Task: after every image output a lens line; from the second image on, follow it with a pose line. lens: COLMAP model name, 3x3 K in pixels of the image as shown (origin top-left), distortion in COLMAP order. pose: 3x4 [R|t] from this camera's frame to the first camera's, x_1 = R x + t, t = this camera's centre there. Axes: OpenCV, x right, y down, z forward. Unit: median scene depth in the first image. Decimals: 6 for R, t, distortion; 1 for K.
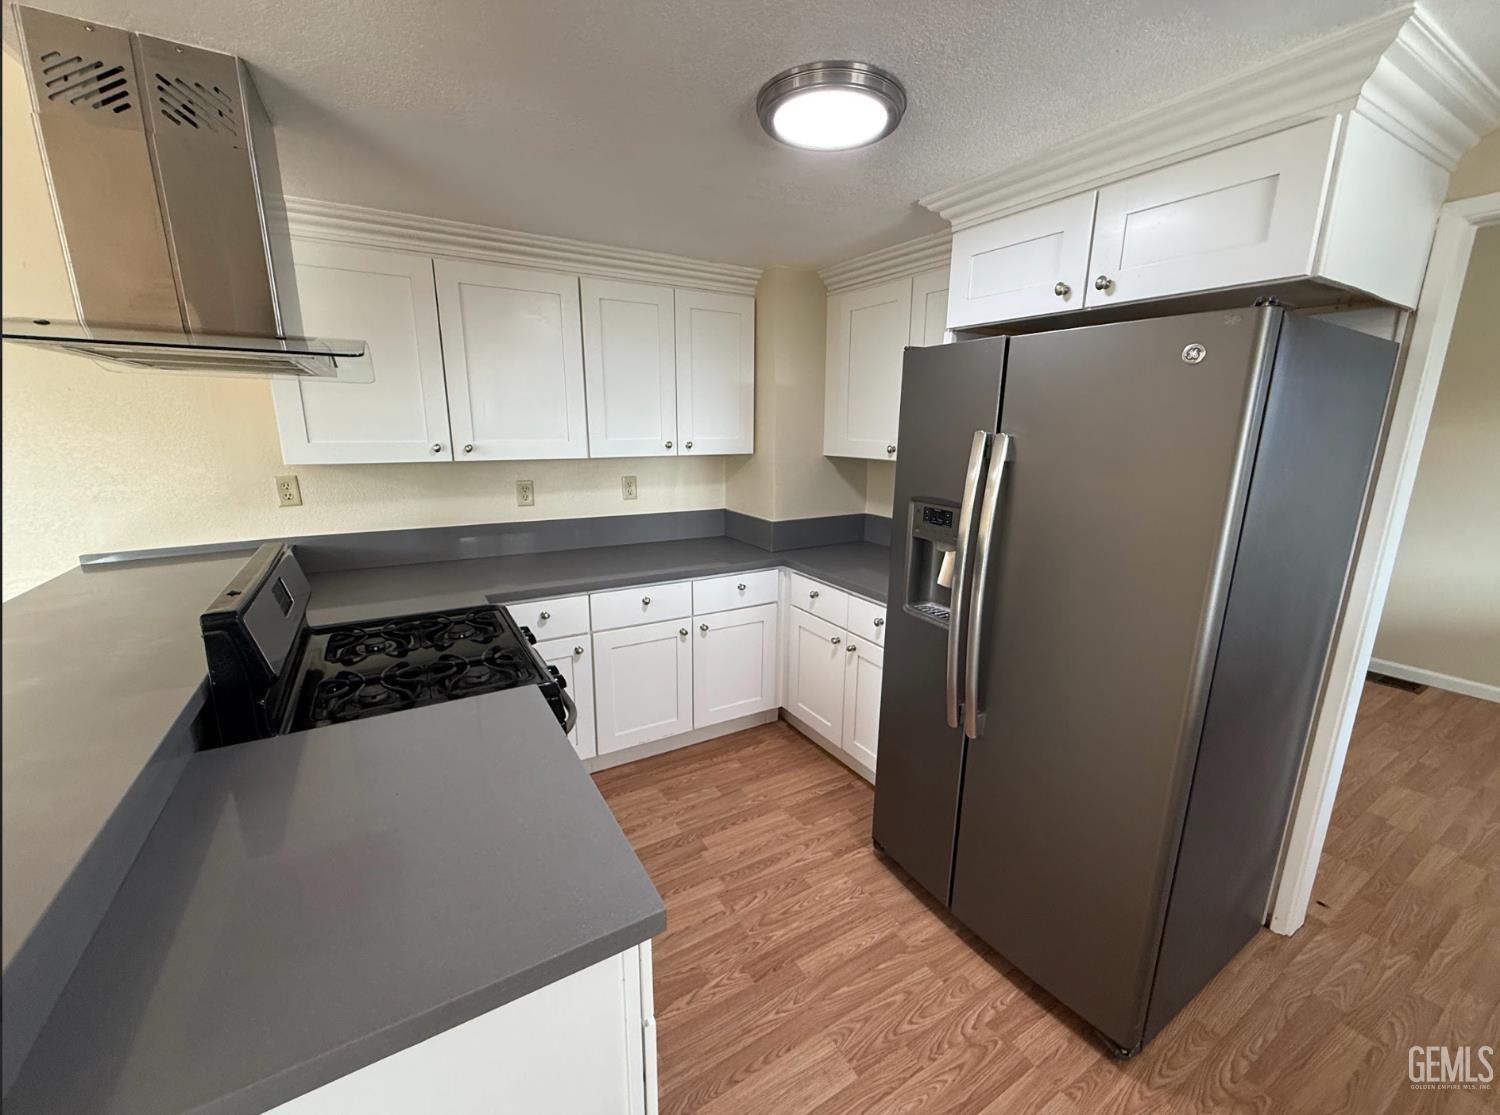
lens RADIAL K [[605.0, 0, 749.6], [0, 605.0, 560.8], [0, 0, 1]] dist [0.000479, -0.000120]
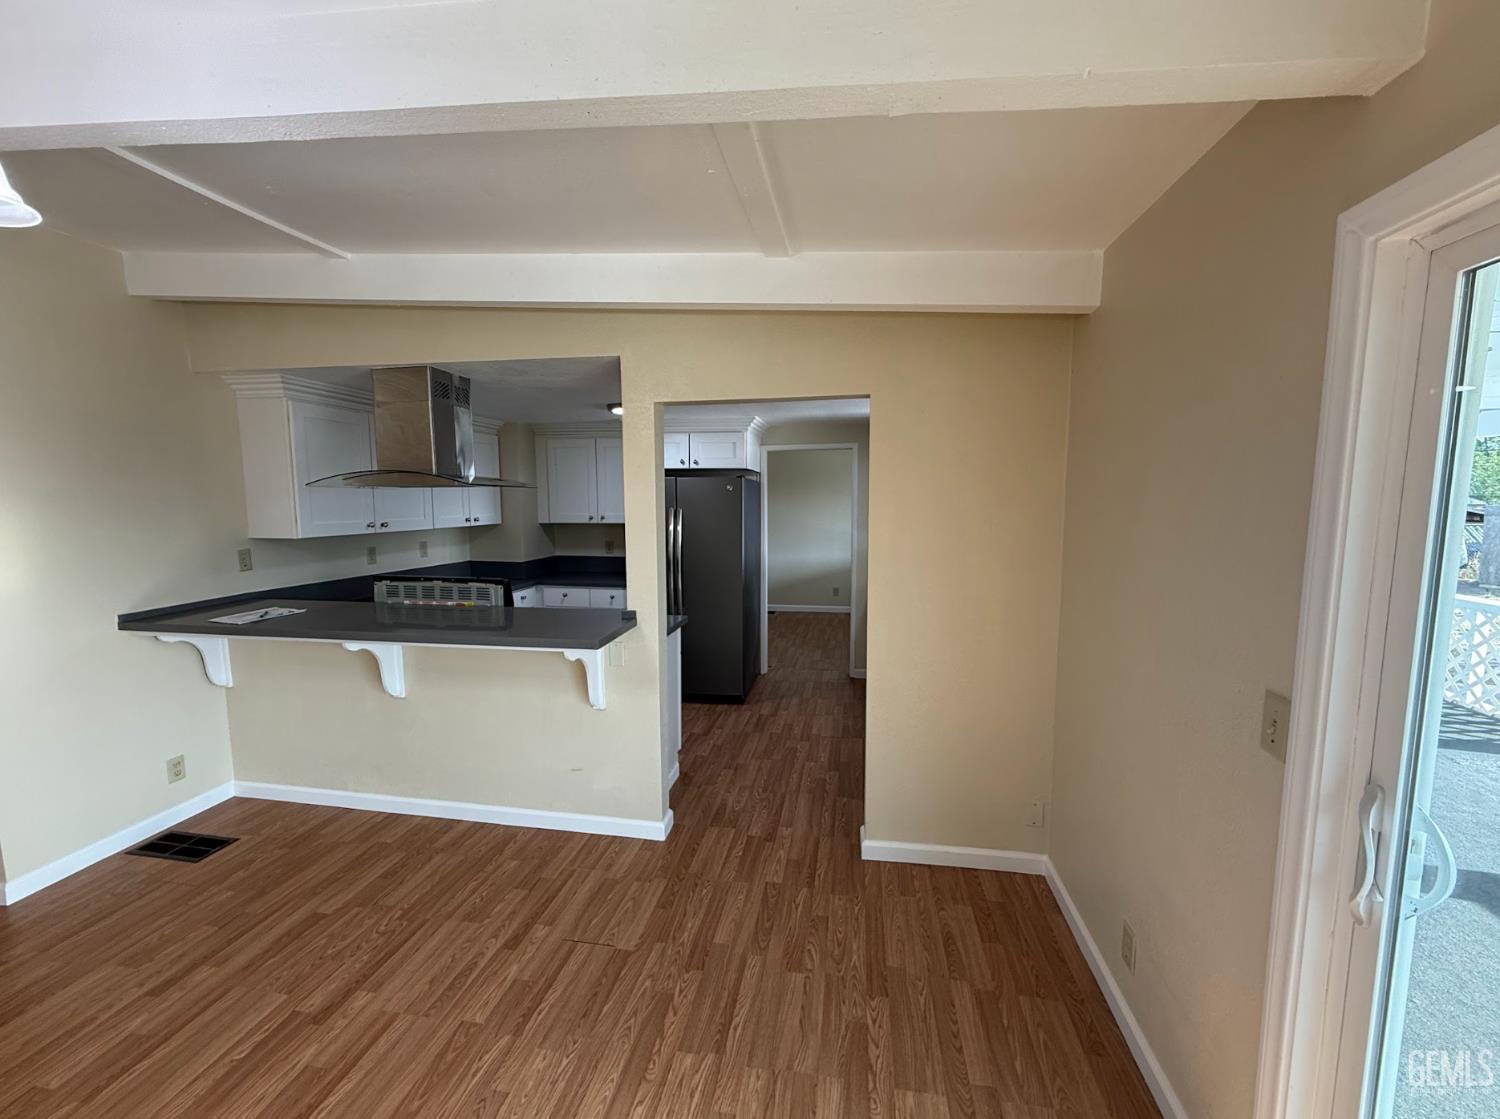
lens RADIAL K [[605.0, 0, 751.8], [0, 605.0, 561.4], [0, 0, 1]] dist [0.000479, -0.000120]
pose [[0.654626, -0.085431, 0.751110, -1.325606], [0.174603, 0.983815, -0.040276, 0.187386], [-0.735512, 0.157512, 0.658947, -0.984081]]
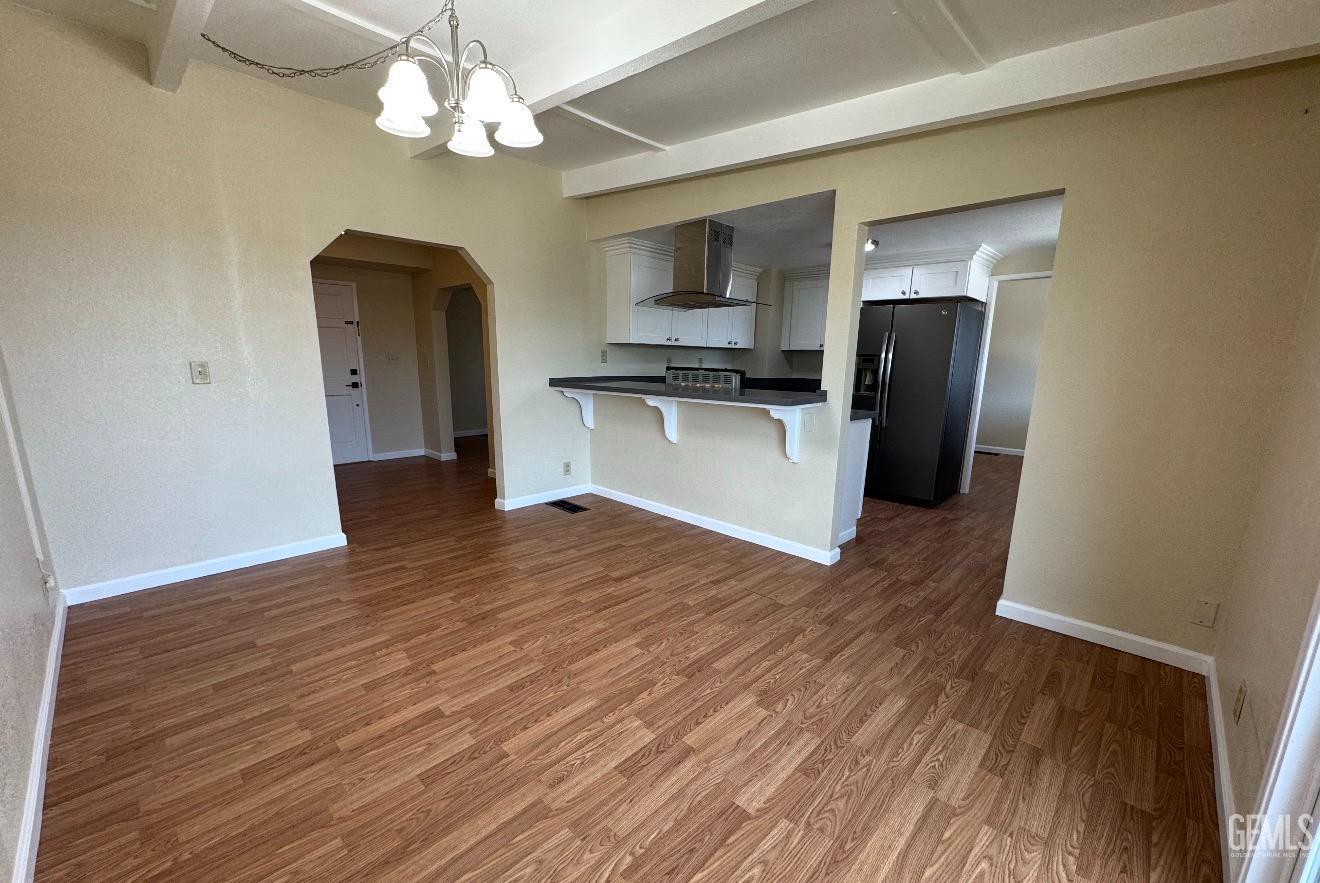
lens RADIAL K [[525.3, 0, 661.7], [0, 525.3, 467.2], [0, 0, 1]] dist [-0.000102, -0.000345]
pose [[0.965724, -0.039502, 0.256549, -1.374848], [0.044168, 0.998947, -0.012451, 0.442927], [-0.255787, 0.023355, 0.966451, -1.285608]]
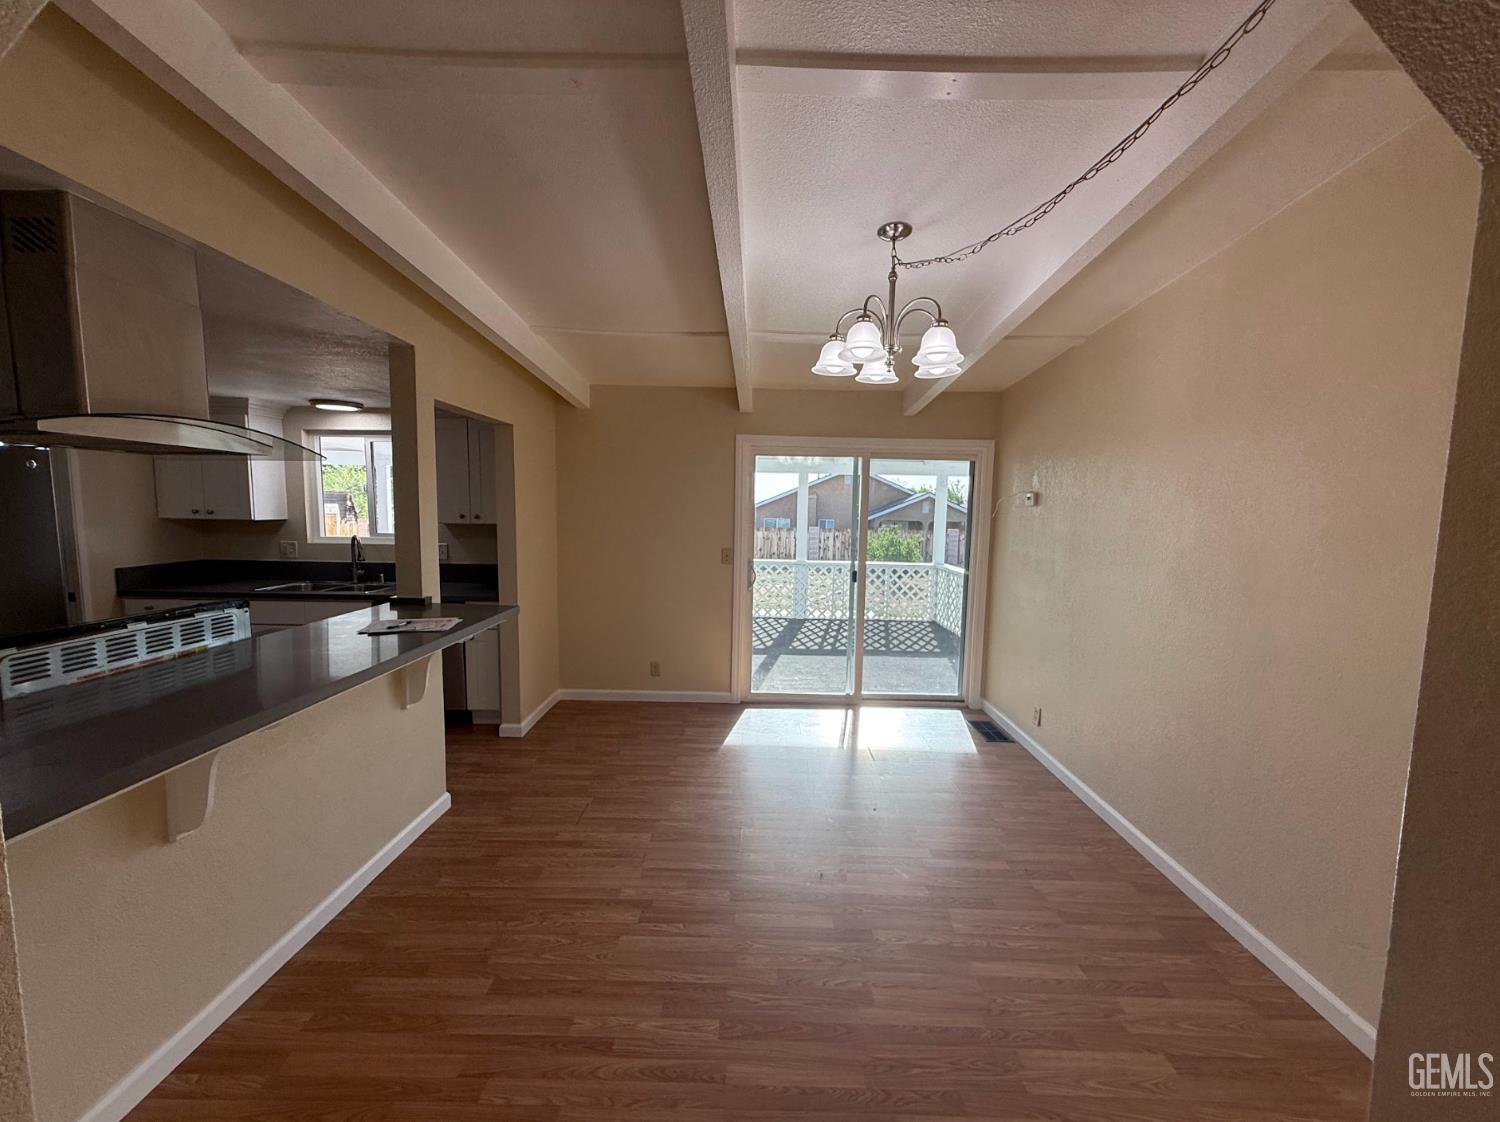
lens RADIAL K [[605.0, 0, 748.2], [0, 605.0, 561.5], [0, 0, 1]] dist [0.000479, -0.000120]
pose [[-0.847206, -0.062796, 0.527540, -1.889682], [0.100202, 0.956280, 0.274752, -0.223758], [-0.521729, 0.285632, -0.803874, 0.992397]]
